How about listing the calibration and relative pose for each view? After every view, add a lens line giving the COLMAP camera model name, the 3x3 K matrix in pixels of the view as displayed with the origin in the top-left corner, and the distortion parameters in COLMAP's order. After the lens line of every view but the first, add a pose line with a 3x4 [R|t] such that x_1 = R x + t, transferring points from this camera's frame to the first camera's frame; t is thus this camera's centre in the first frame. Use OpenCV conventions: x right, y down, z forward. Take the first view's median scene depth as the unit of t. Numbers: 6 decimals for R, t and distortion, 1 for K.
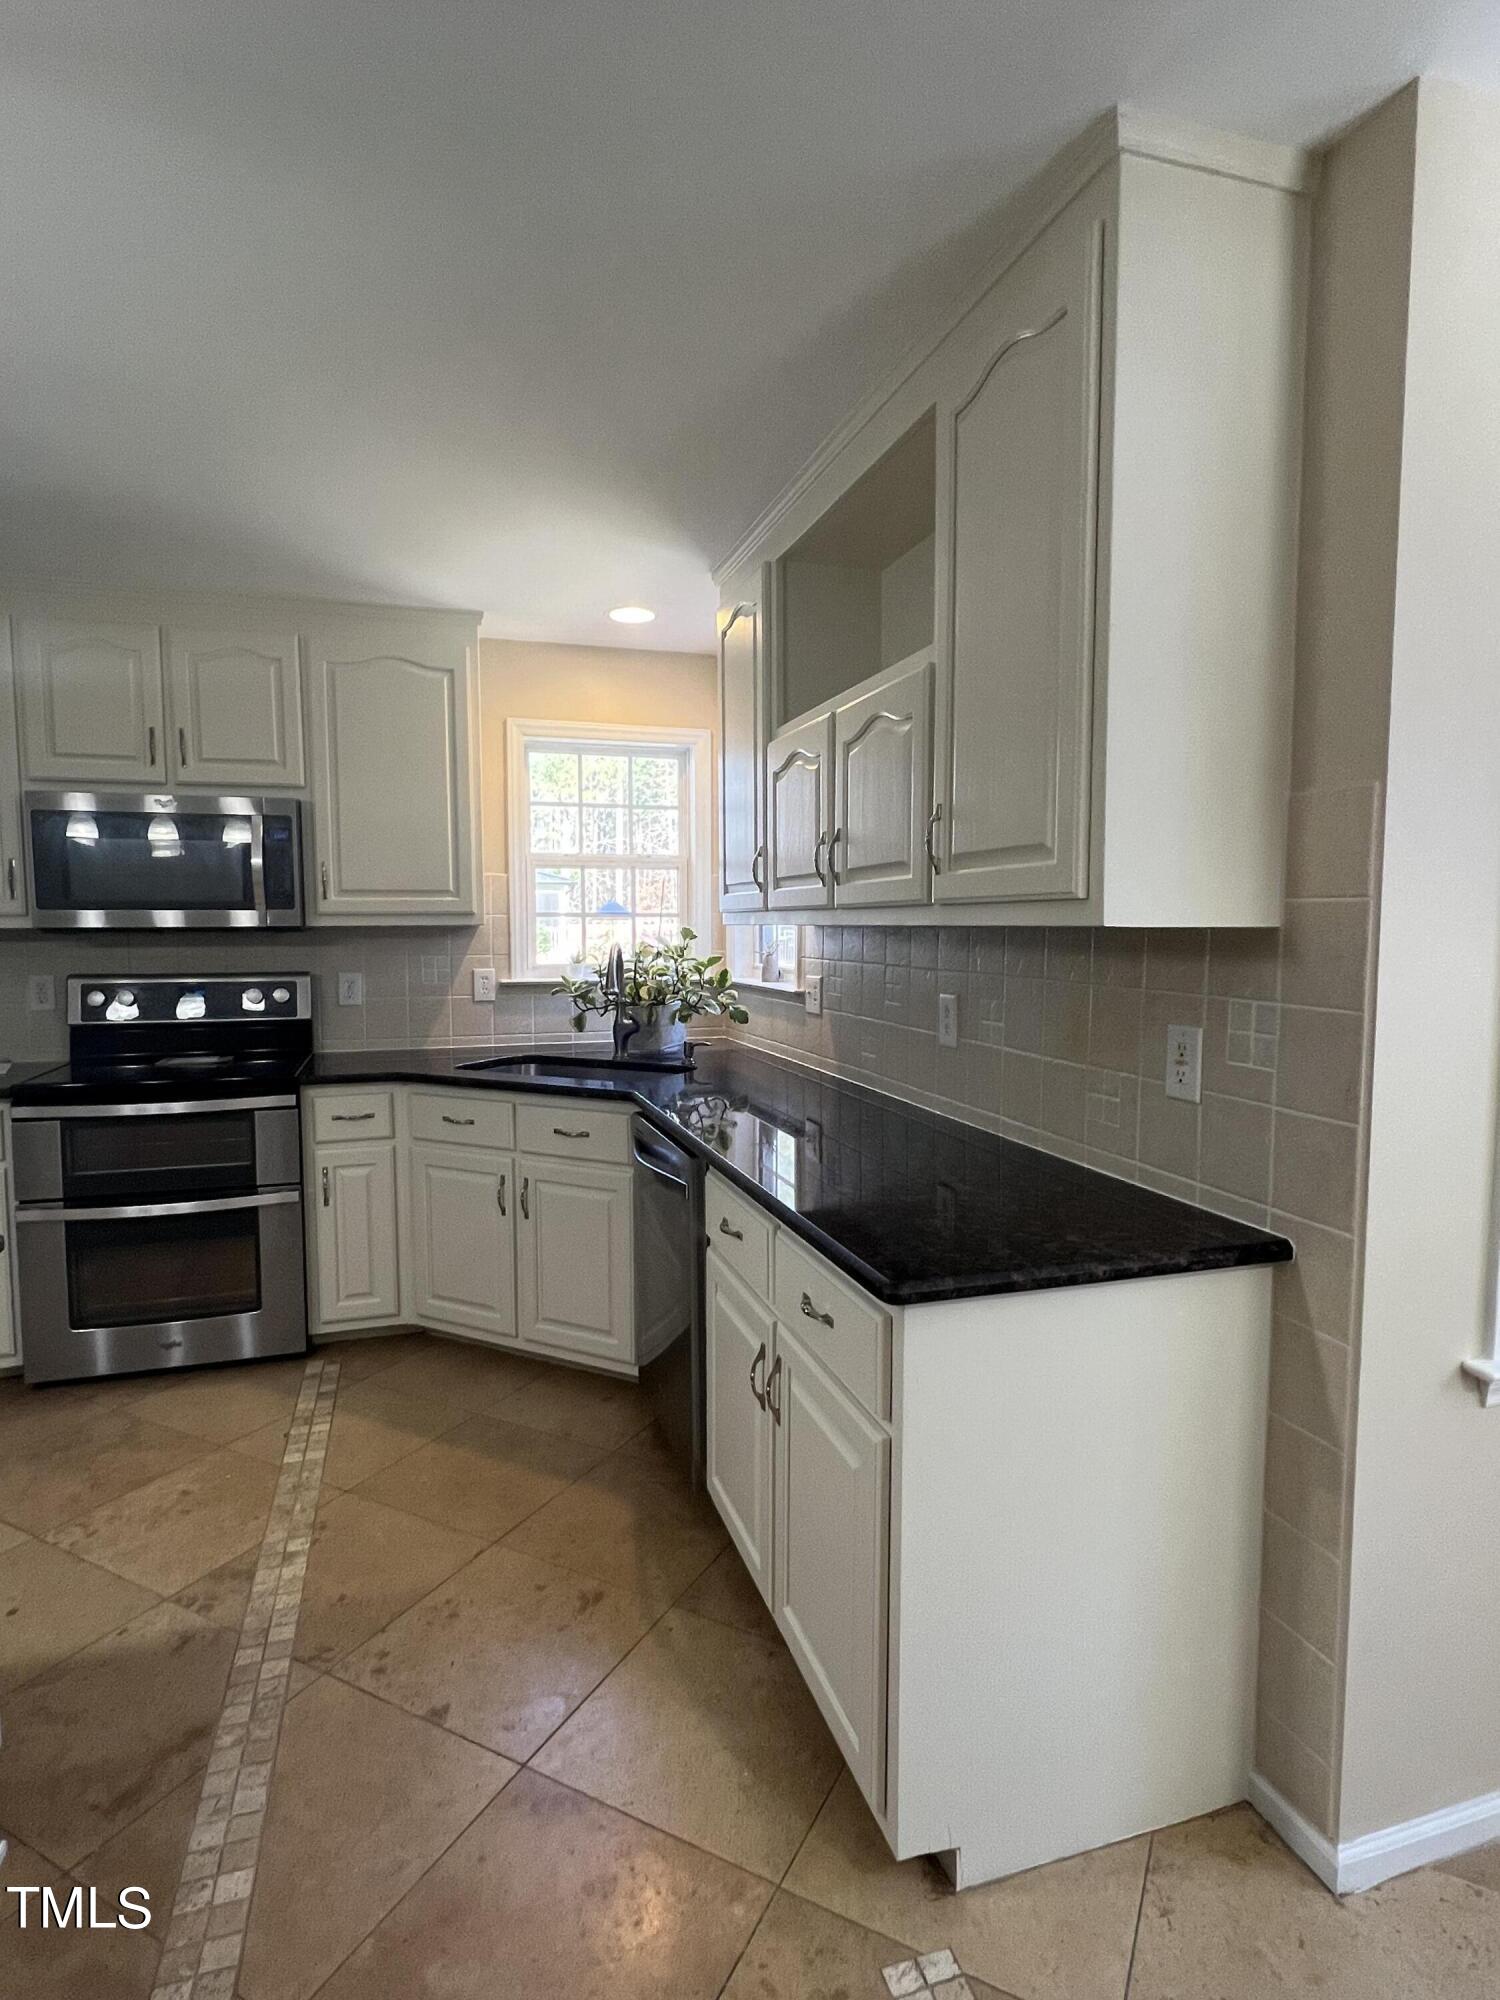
lens RADIAL K [[1056.6, 0, 746.6], [0, 1056.6, 998.6], [0, 0, 1]] dist [-0.001058, 0.000633]
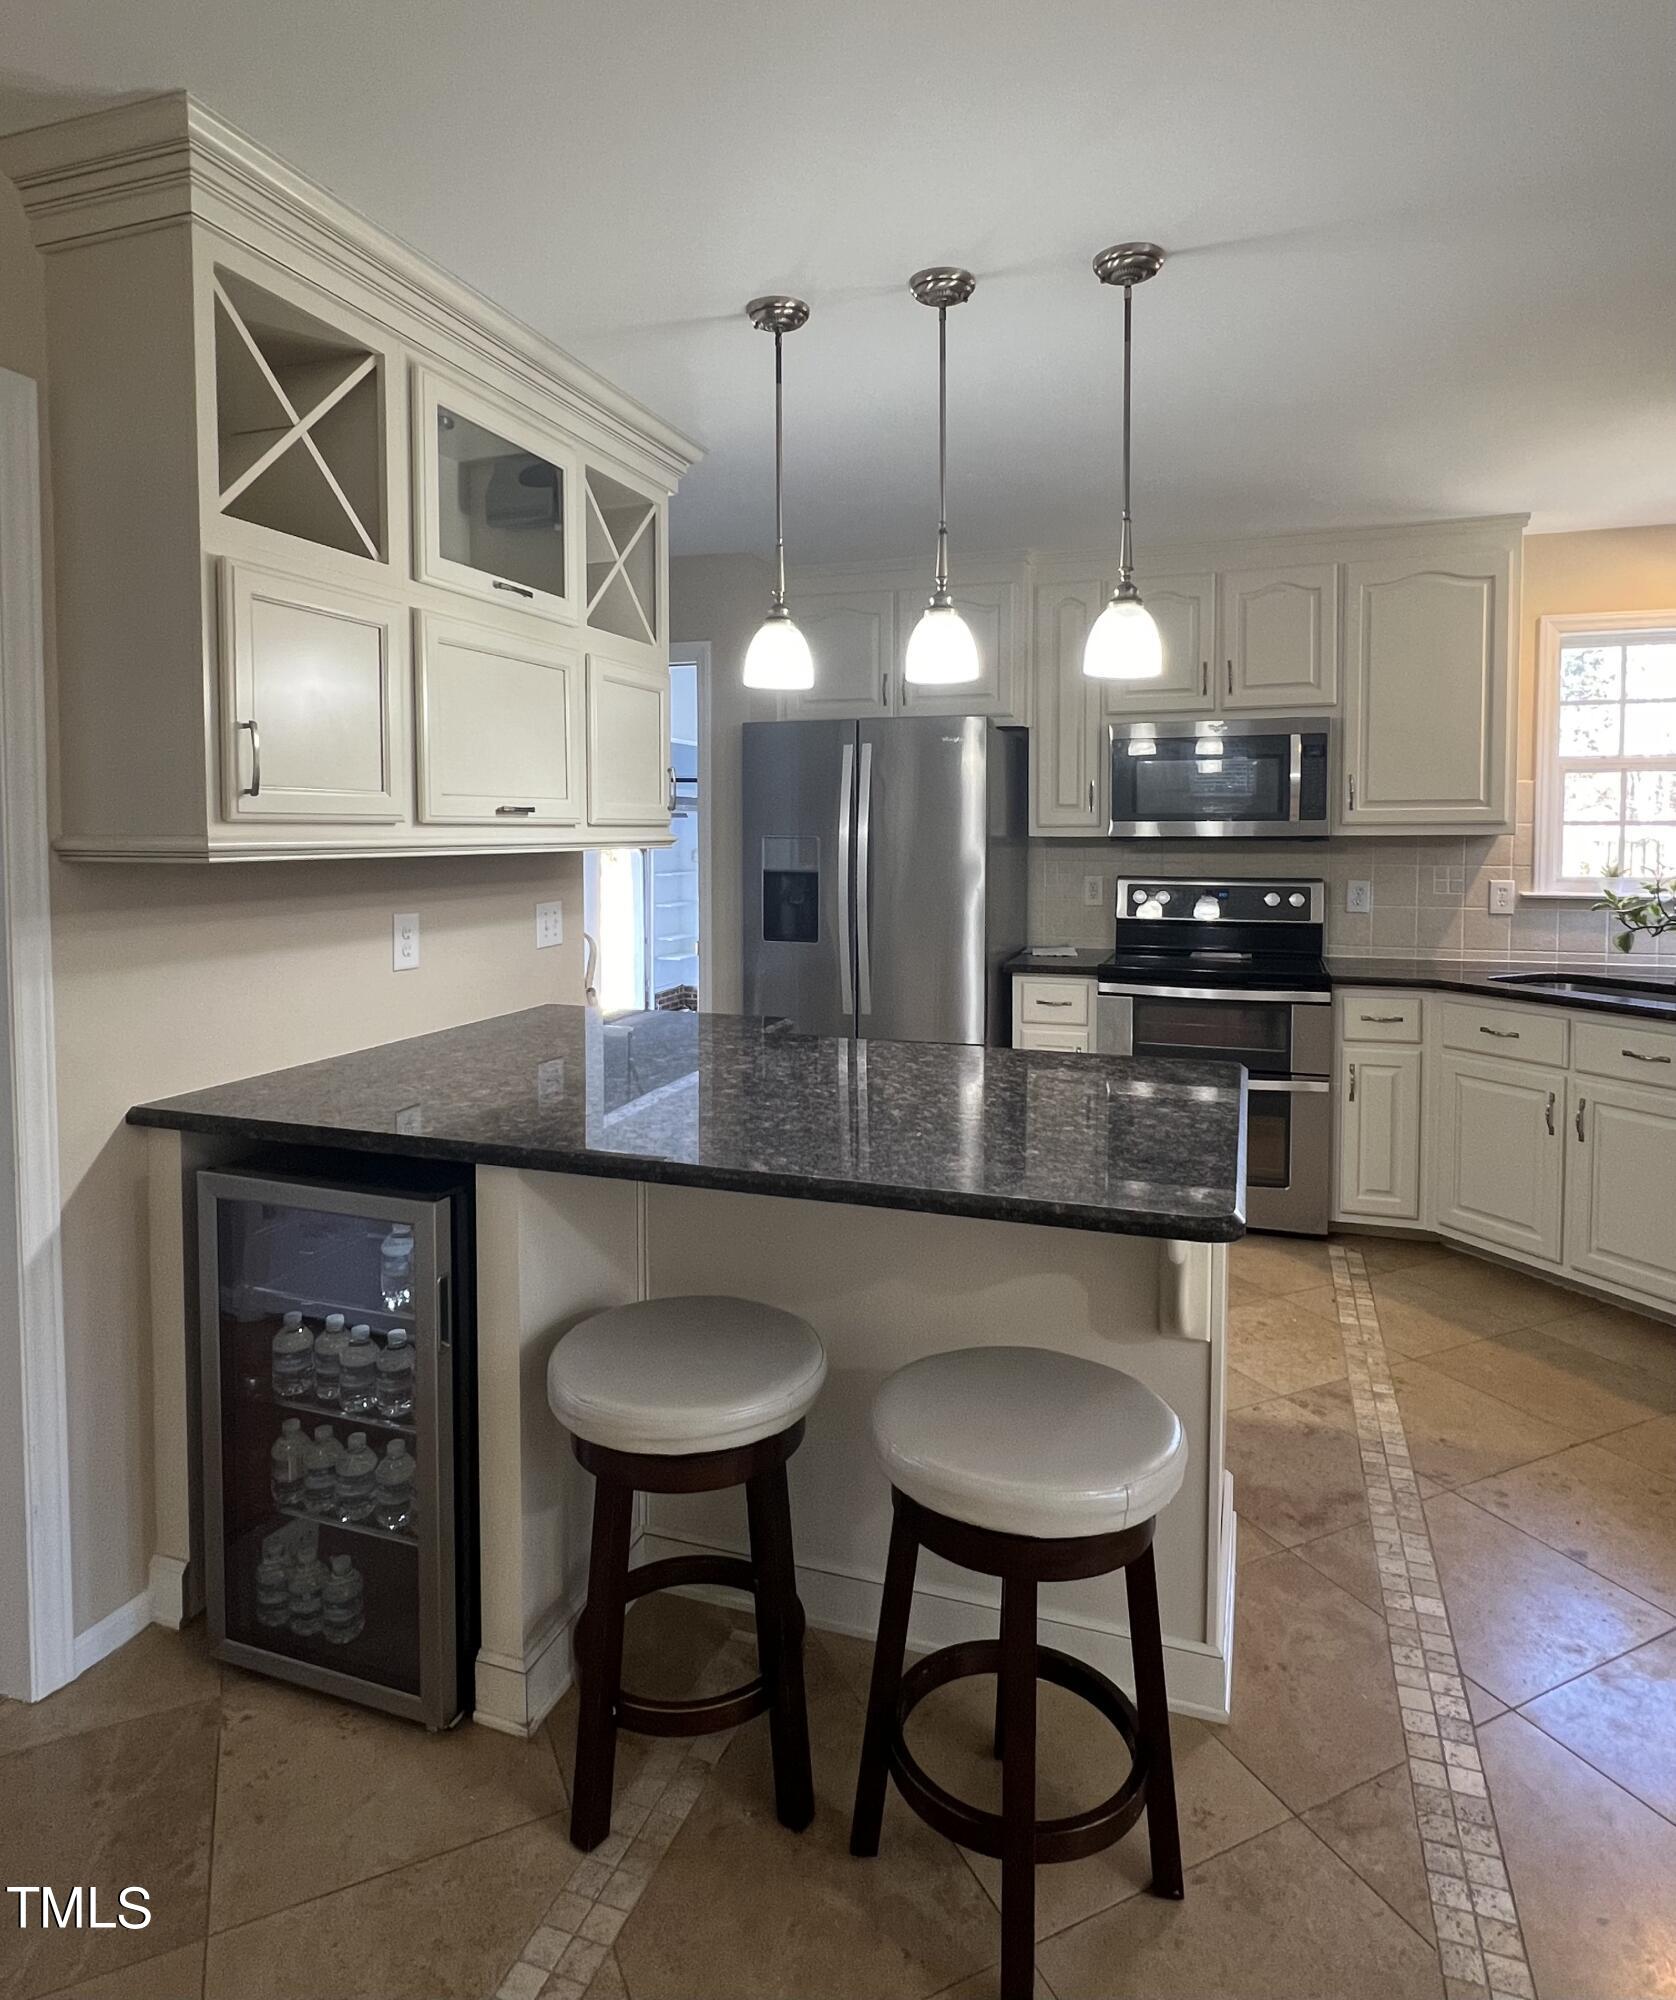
lens RADIAL K [[1192.2, 0, 843.1], [0, 1192.2, 884.2], [0, 0, 1]] dist [0.002123, -0.000619]
pose [[0.803843, 0.028941, -0.594138, -0.103001], [-0.042920, 0.999034, -0.009405, 0.012878], [0.593292, 0.033060, 0.804308, -0.260951]]
